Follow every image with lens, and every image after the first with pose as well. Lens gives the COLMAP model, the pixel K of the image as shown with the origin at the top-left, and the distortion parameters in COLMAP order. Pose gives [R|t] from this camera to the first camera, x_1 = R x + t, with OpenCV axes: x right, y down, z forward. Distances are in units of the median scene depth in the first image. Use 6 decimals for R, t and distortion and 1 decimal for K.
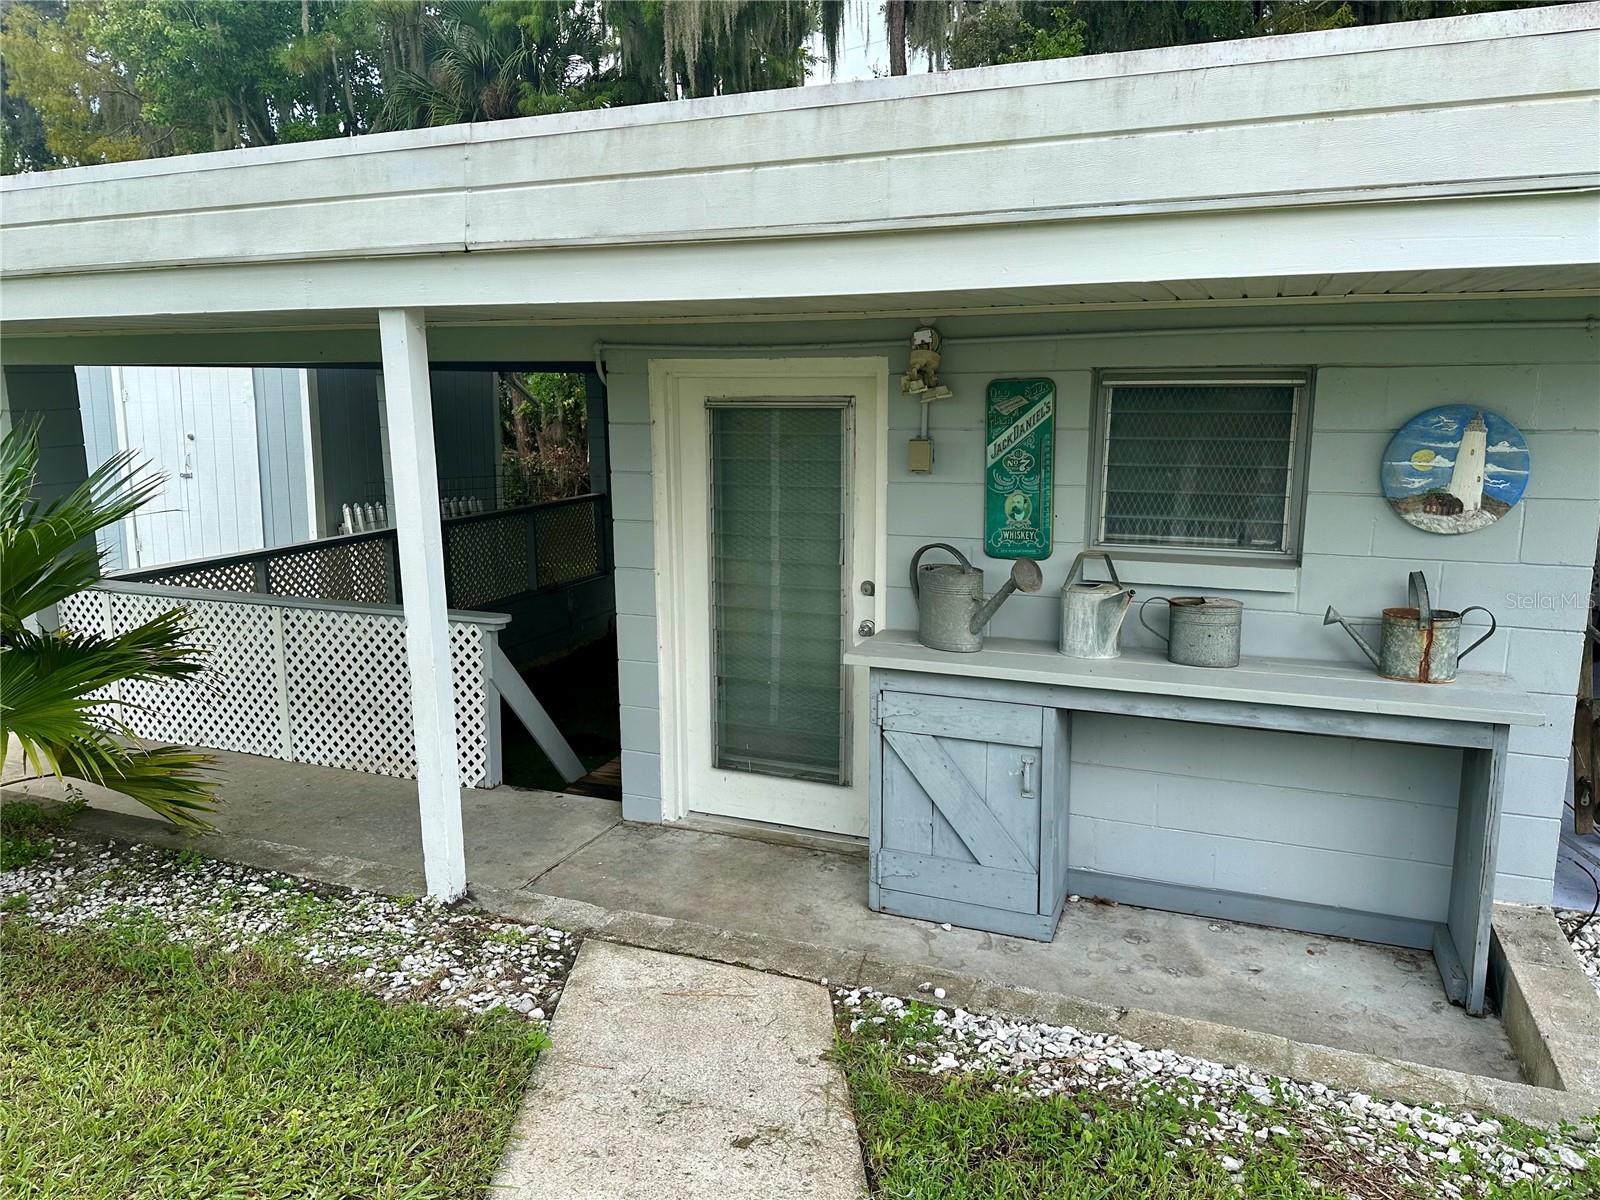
lens RADIAL K [[1150.6, 0, 800.0], [0, 1150.6, 600.0], [0, 0, 1]] dist [0.067887, -0.070622]
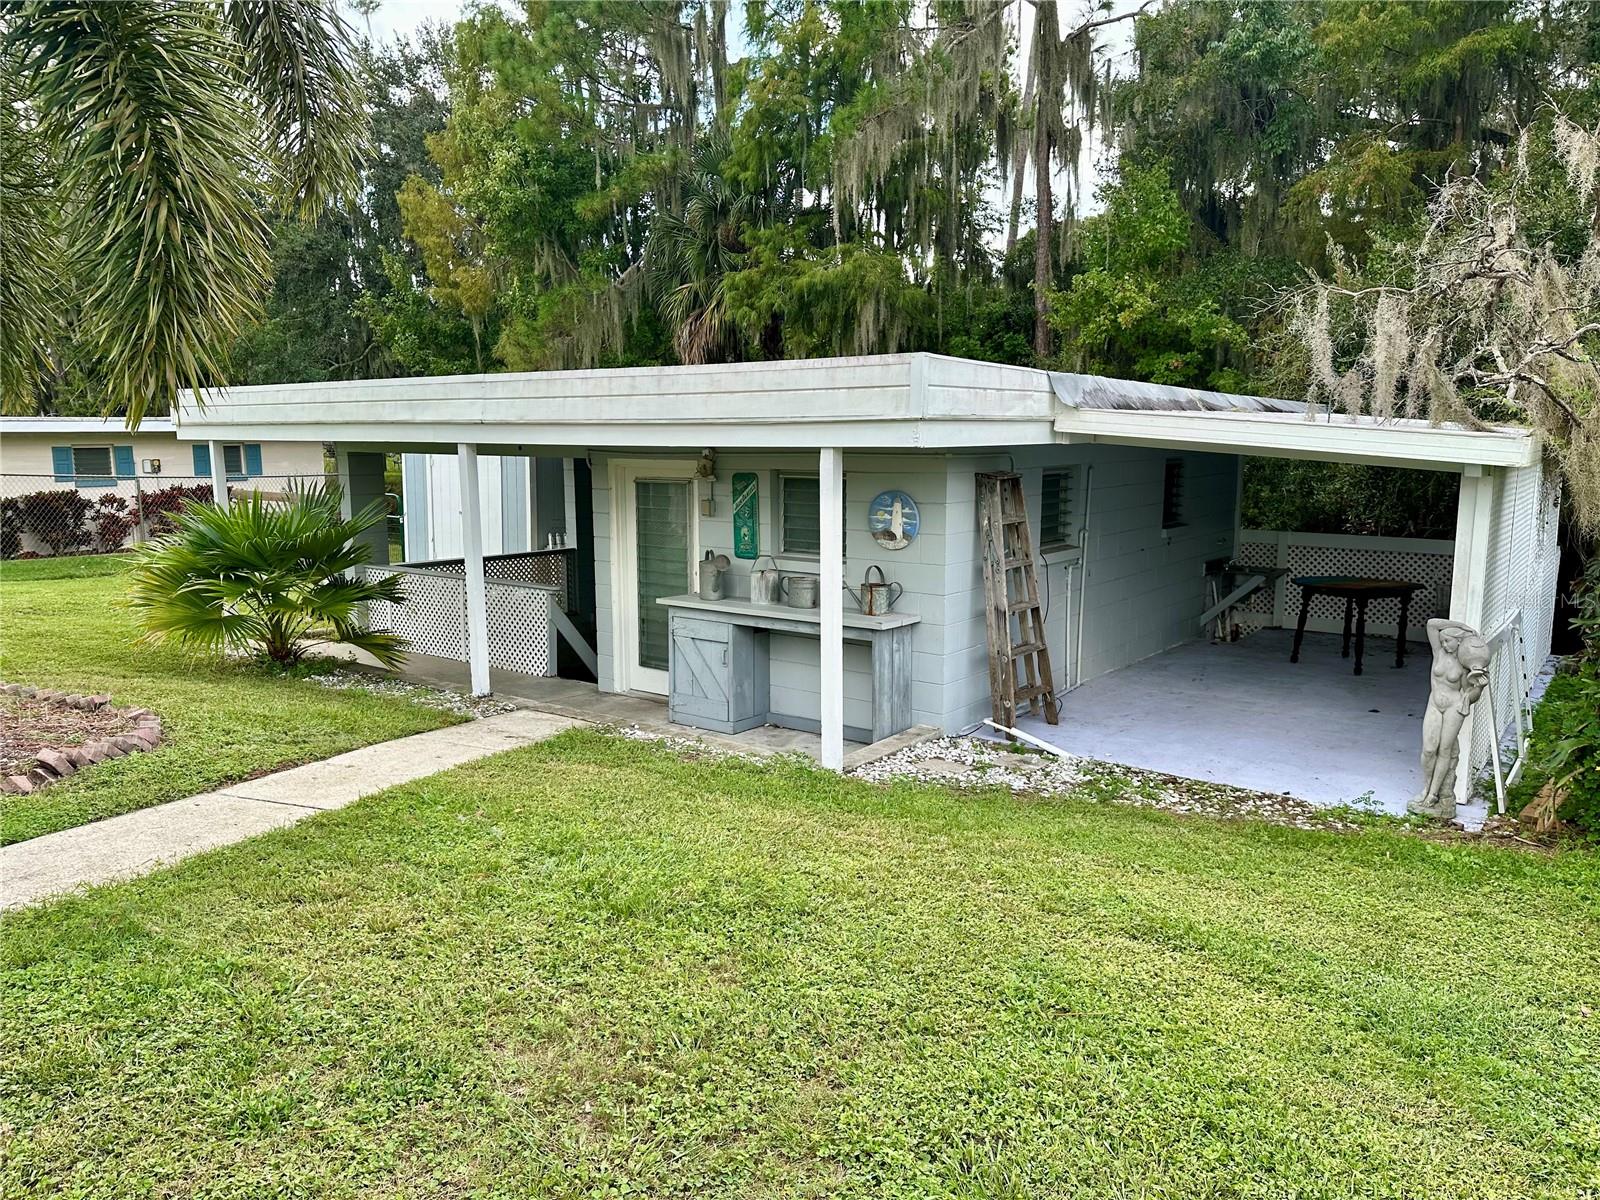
lens RADIAL K [[1122.5, 0, 800.0], [0, 1122.5, 600.0], [0, 0, 1]] dist [0.081428, -0.112819]
pose [[0.966368, 0.043056, -0.253535, 0.808514], [-0.053656, 0.997945, -0.035039, 0.106216], [0.251505, 0.047464, 0.966691, -0.941013]]
